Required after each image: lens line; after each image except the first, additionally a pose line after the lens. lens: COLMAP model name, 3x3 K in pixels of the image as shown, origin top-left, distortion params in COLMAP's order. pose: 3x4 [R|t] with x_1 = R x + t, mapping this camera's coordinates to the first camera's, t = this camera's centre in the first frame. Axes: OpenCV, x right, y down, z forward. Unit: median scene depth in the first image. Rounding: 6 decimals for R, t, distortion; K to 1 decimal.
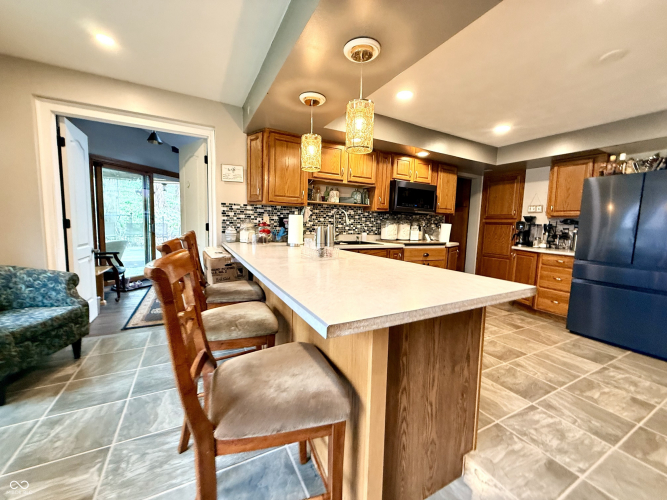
lens RADIAL K [[266.0, 0, 332.8], [0, 266.0, 250.1], [0, 0, 1]] dist [0.000977, -0.000453]
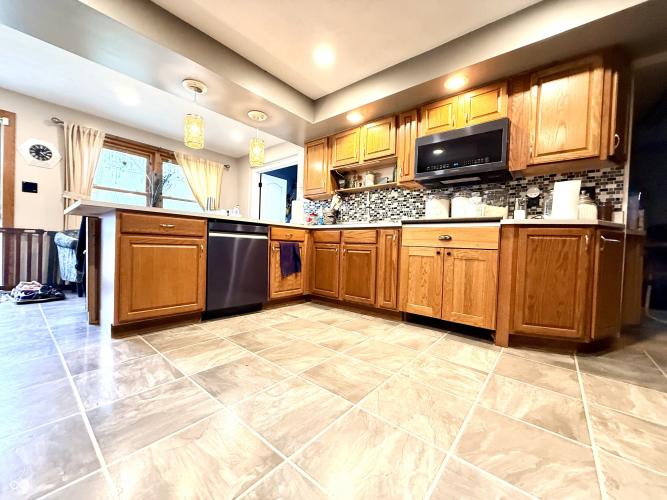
lens RADIAL K [[266.0, 0, 332.8], [0, 266.0, 250.1], [0, 0, 1]] dist [0.000977, -0.000453]
pose [[0.380522, 0.000546, -0.924772, 0.781066], [-0.111017, 0.992795, -0.045094, 0.096918], [0.918084, 0.119824, 0.377841, 0.507318]]
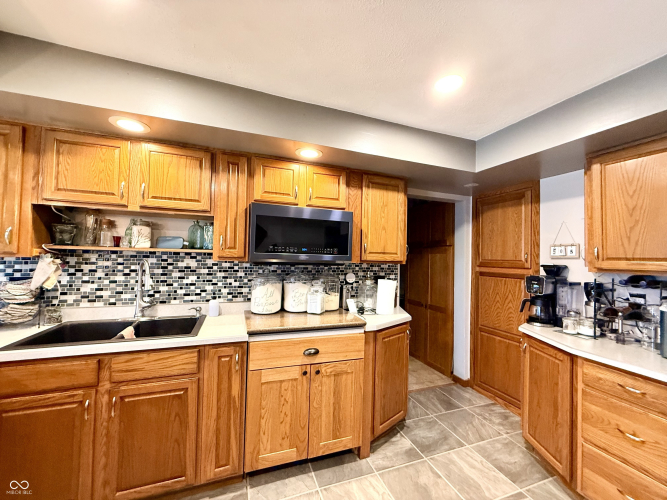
lens RADIAL K [[266.0, 0, 332.8], [0, 266.0, 250.1], [0, 0, 1]] dist [0.000977, -0.000453]
pose [[0.990934, -0.010936, -0.133901, 0.432807], [-0.006128, 0.991964, -0.126368, -0.099263], [0.134207, 0.126043, 0.982905, 0.485822]]
